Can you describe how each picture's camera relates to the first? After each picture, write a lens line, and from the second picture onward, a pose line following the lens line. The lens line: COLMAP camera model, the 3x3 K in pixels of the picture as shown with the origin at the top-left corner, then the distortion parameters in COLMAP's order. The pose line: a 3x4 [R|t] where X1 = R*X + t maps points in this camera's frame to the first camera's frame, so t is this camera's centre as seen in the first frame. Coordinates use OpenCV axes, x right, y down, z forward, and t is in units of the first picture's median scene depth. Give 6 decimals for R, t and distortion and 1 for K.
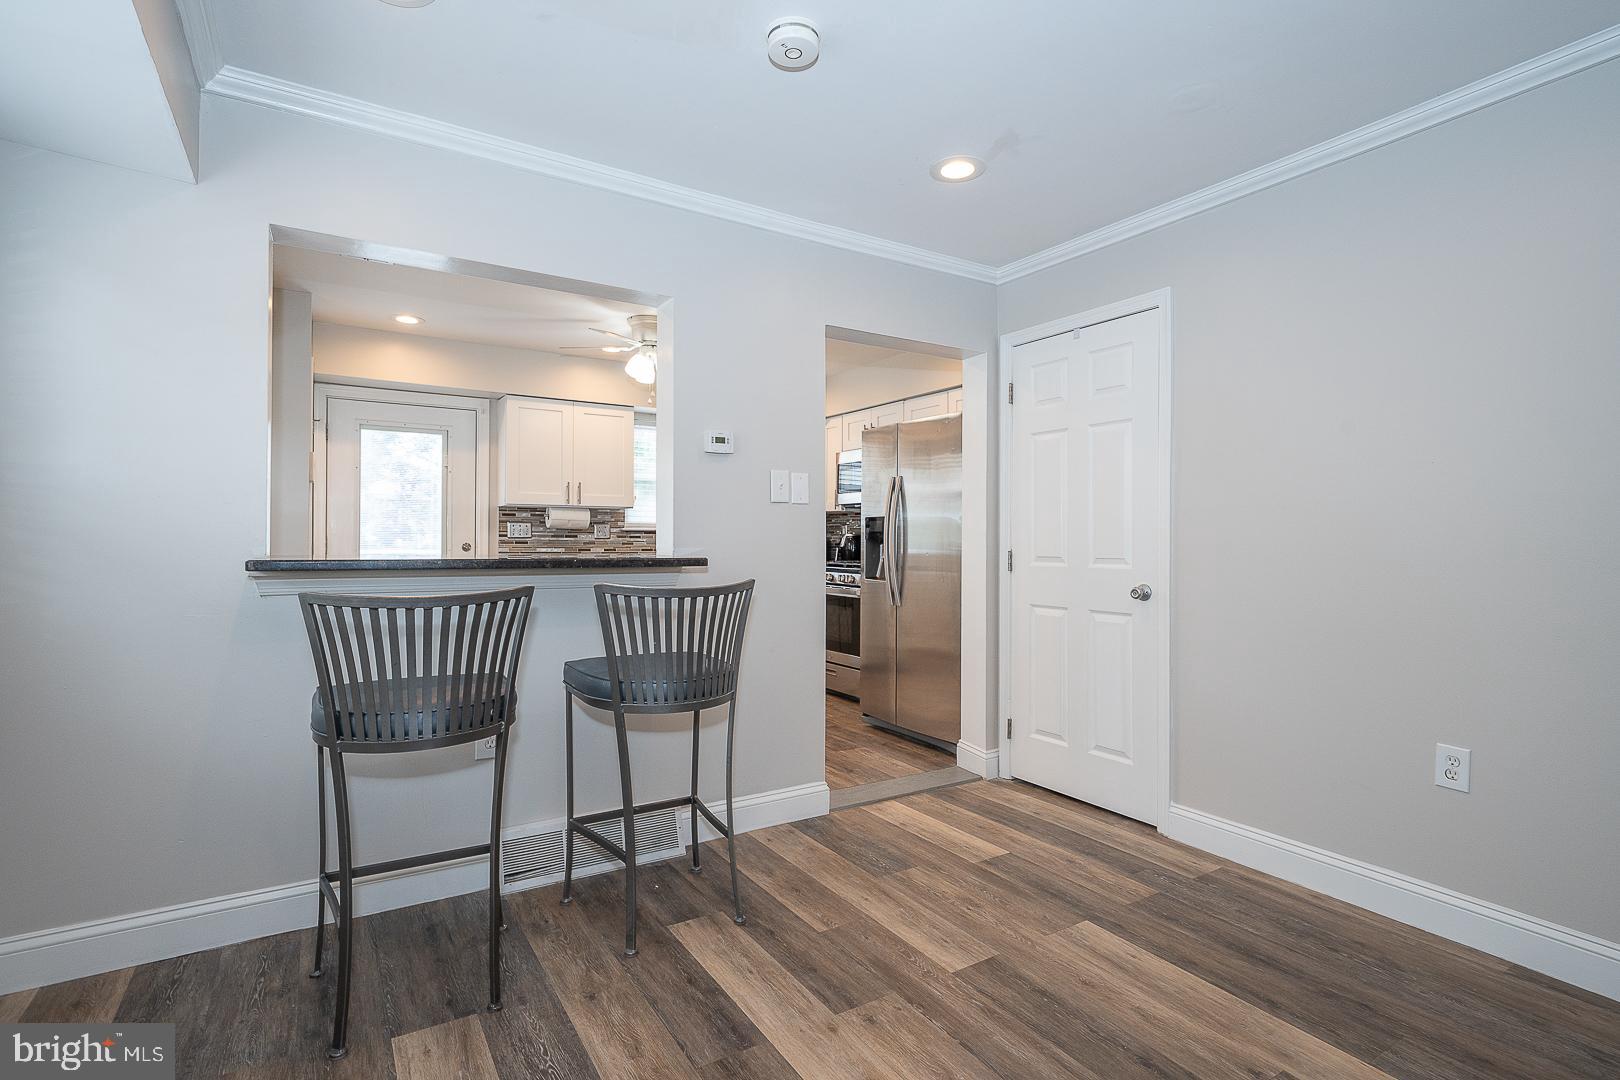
lens RADIAL K [[790.8, 0, 811.2], [0, 790.8, 539.7], [0, 0, 1]] dist [-0.000026, 0.000010]
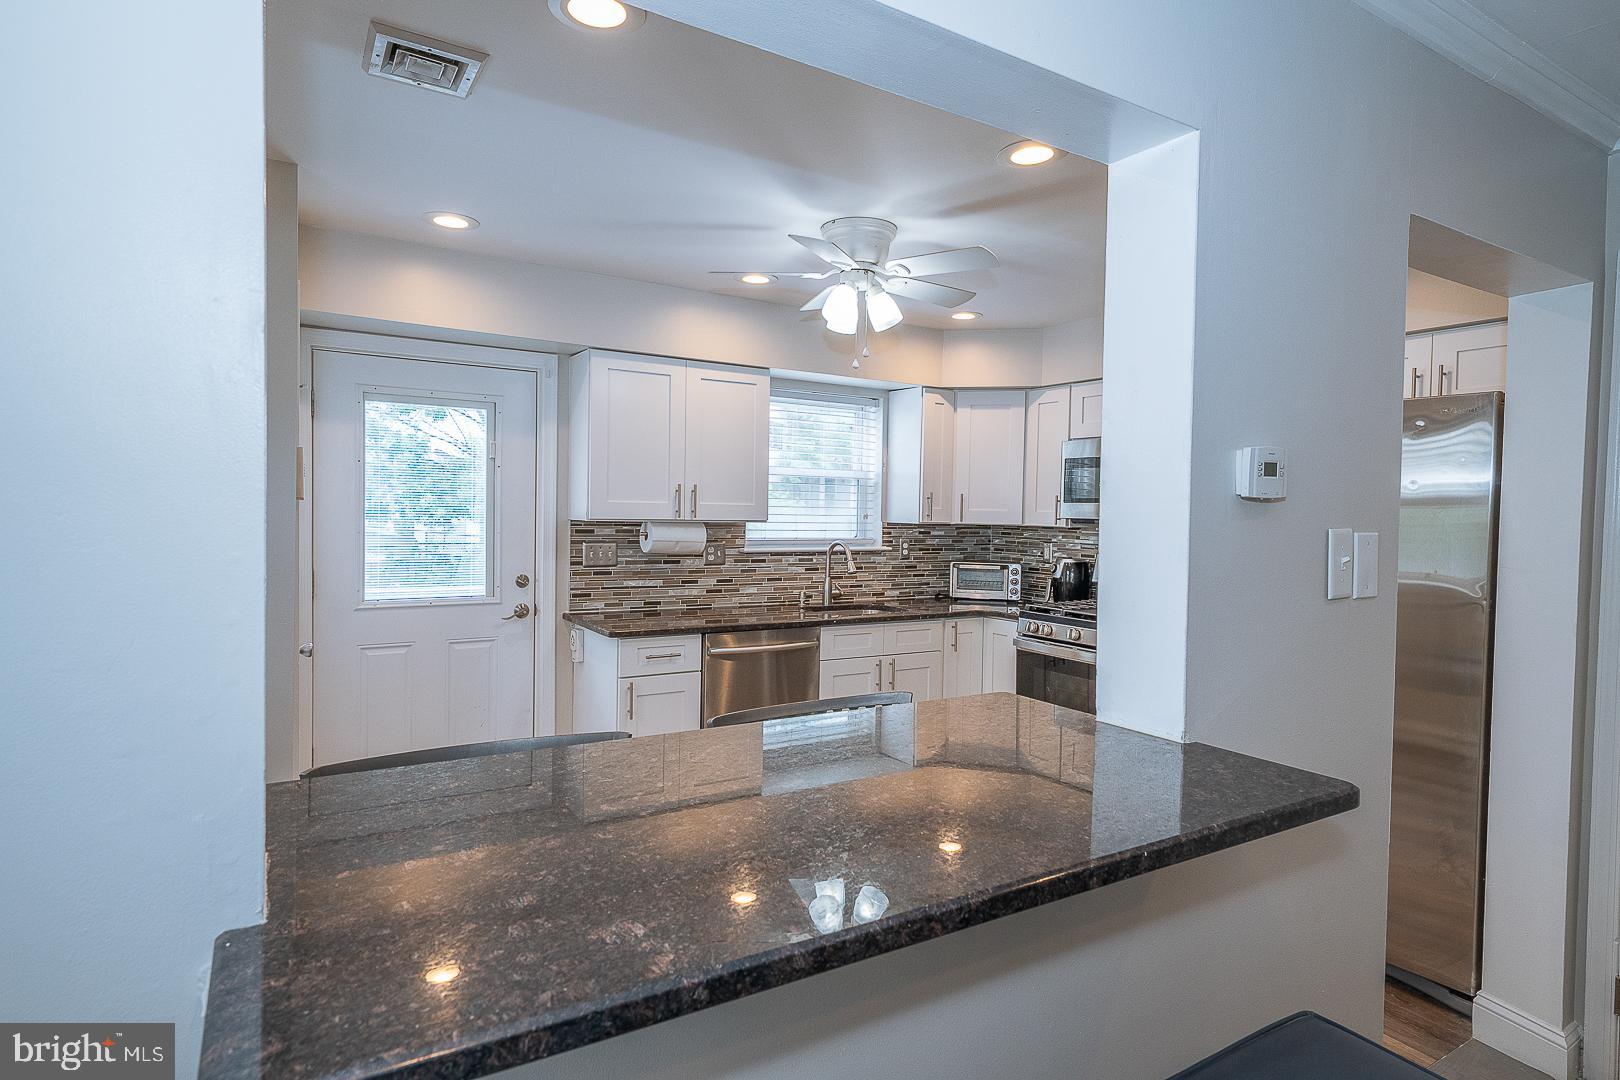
lens RADIAL K [[872.2, 0, 810.0], [0, 872.2, 540.0], [0, 0, 1]] dist [-0.000607, -0.000199]
pose [[0.999911, 0.013327, -0.000156, -0.196817], [-0.013312, 0.999261, 0.036070, -0.053892], [0.000636, -0.036065, 0.999349, 0.276560]]
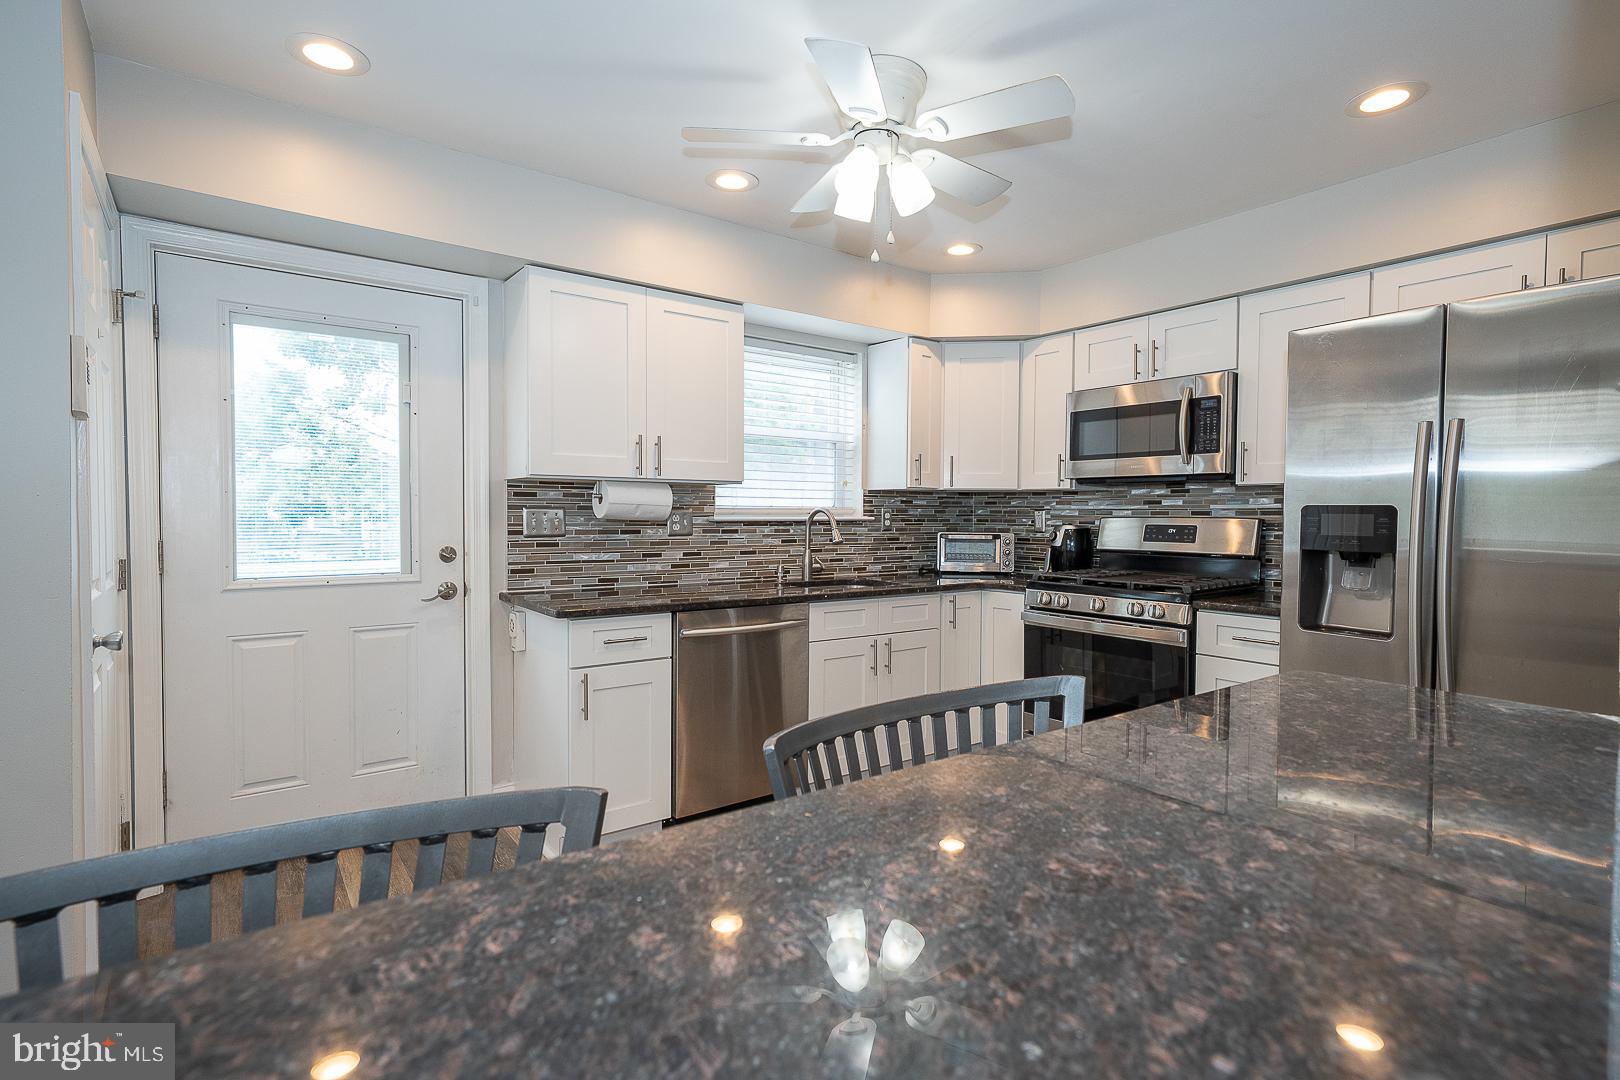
lens RADIAL K [[790.8, 0, 811.2], [0, 790.8, 539.7], [0, 0, 1]] dist [-0.000026, 0.000010]
pose [[0.996417, -0.001757, 0.084558, -0.233779], [-0.001251, 0.999369, 0.035503, -0.020146], [-0.084567, -0.035481, 0.995786, 0.440545]]
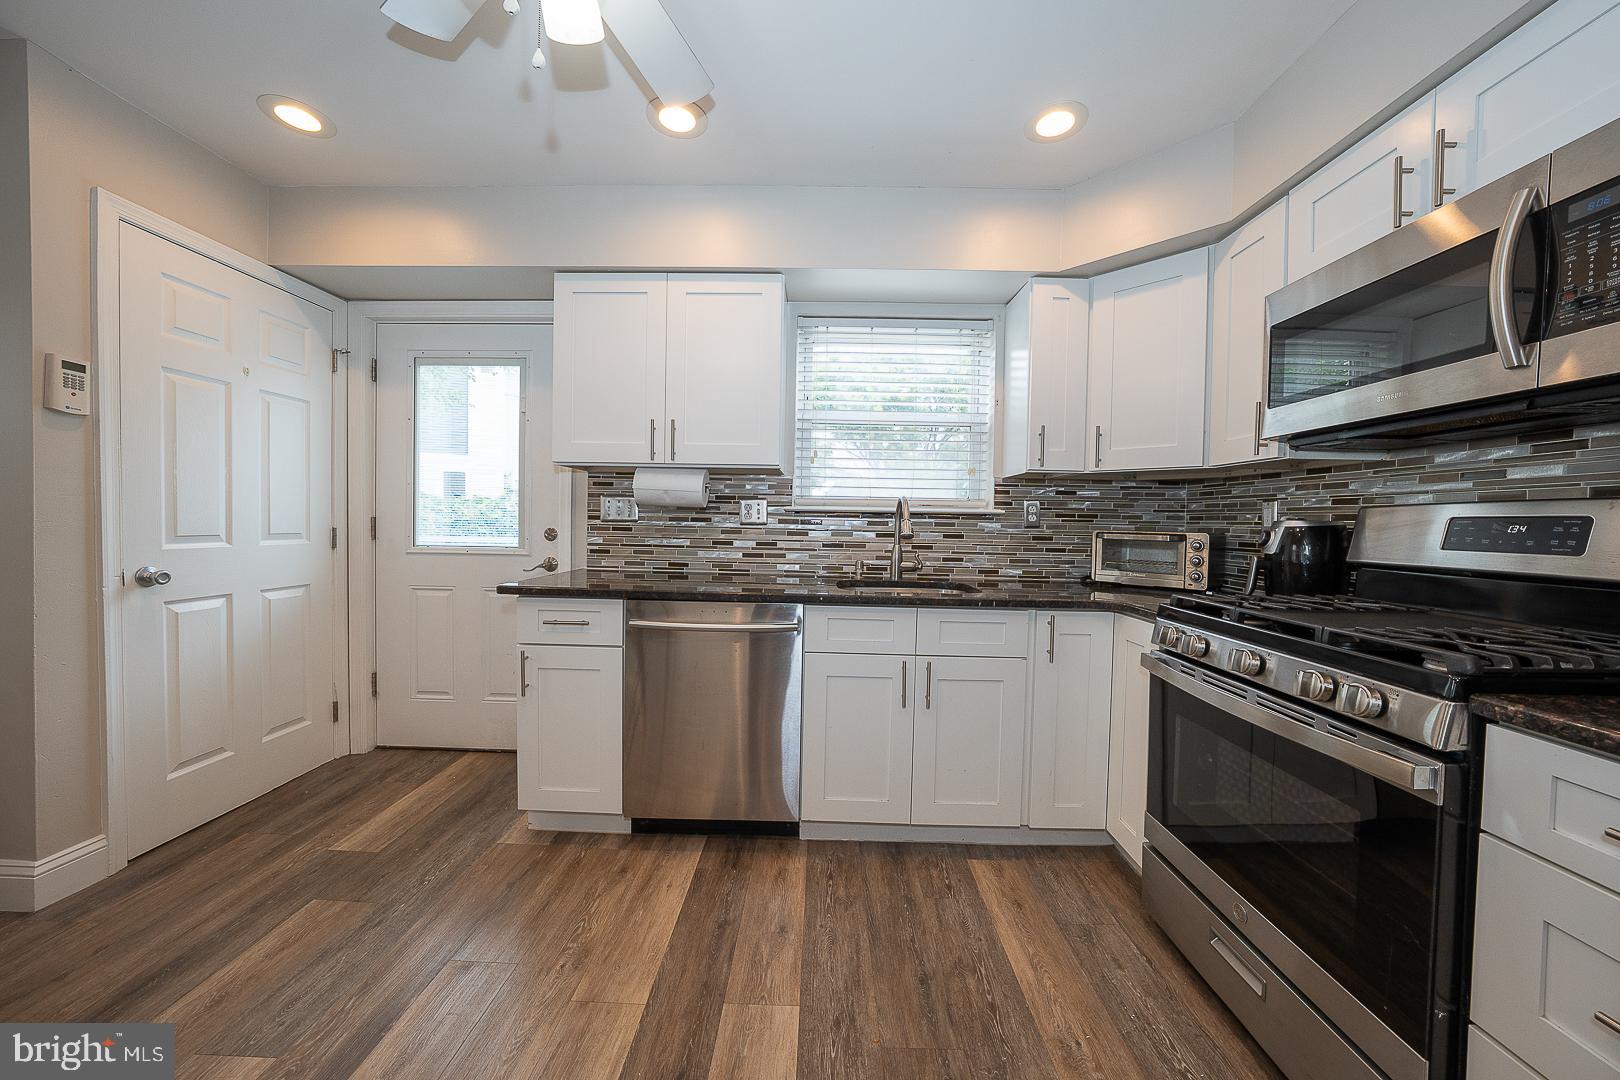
lens RADIAL K [[555.7, 0, 812.0], [0, 555.7, 537.4], [0, 0, 1]] dist [-0.028650, 0.005327]
pose [[0.839422, 0.026661, -0.542826, -0.005588], [-0.014170, 0.999530, 0.027179, -0.003639], [0.543296, -0.015122, 0.839405, 0.731244]]
